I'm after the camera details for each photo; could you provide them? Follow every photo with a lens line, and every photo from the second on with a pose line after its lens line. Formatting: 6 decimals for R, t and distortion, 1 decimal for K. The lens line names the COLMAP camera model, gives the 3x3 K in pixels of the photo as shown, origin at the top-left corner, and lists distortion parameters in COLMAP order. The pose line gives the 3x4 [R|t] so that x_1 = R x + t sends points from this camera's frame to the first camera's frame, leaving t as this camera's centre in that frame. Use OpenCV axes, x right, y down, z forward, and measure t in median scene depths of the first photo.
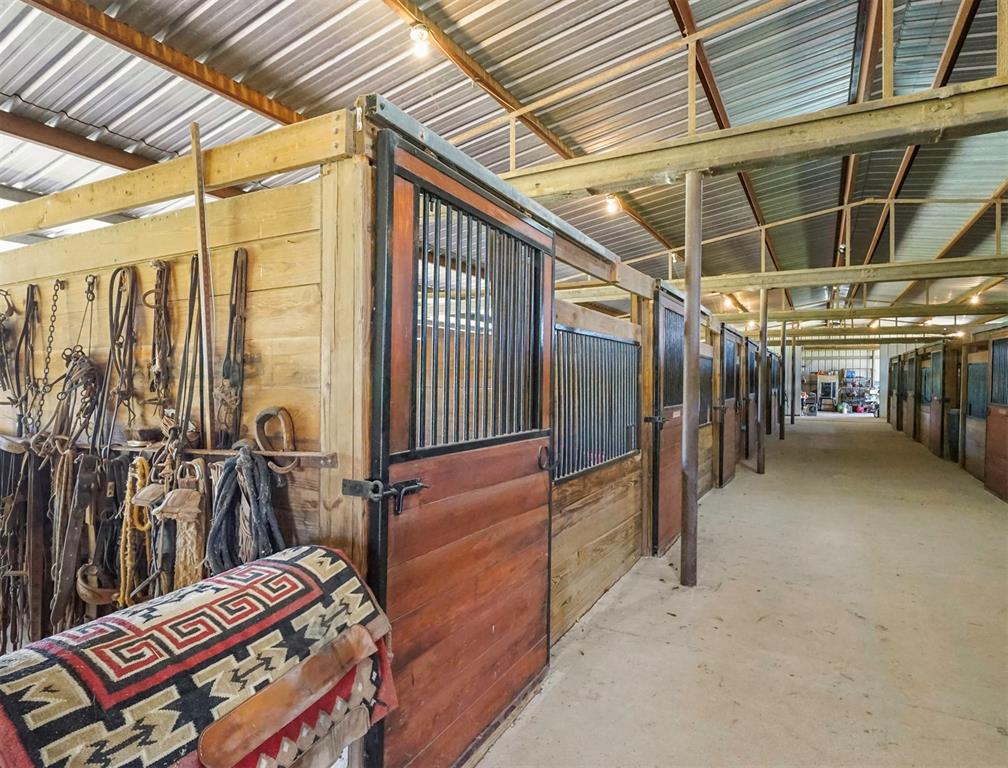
lens RADIAL K [[571.9, 0, 504.0], [0, 571.9, 384.0], [0, 0, 1]] dist [0.001762, 0.000350]
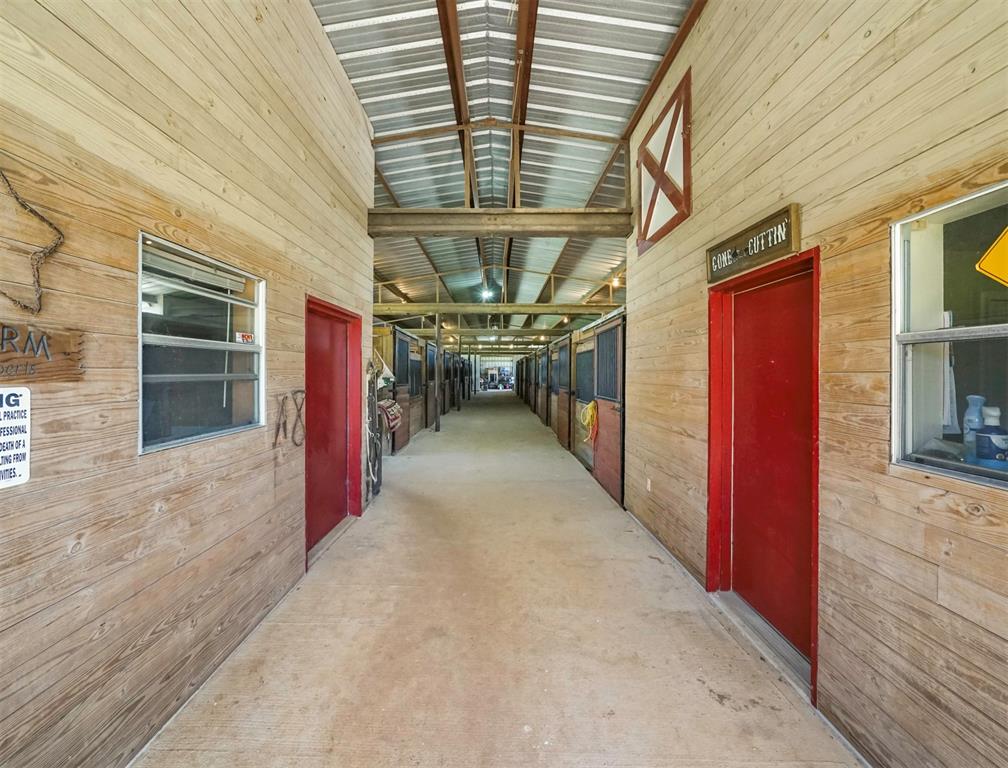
lens RADIAL K [[416.3, 0, 504.0], [0, 416.3, 384.0], [0, 0, 1]] dist [0.000069, -0.000002]
pose [[0.867326, -0.022384, 0.497238, -0.103371], [0.013461, 0.999678, 0.021521, 0.002444], [-0.497559, -0.011973, 0.867347, -0.247209]]
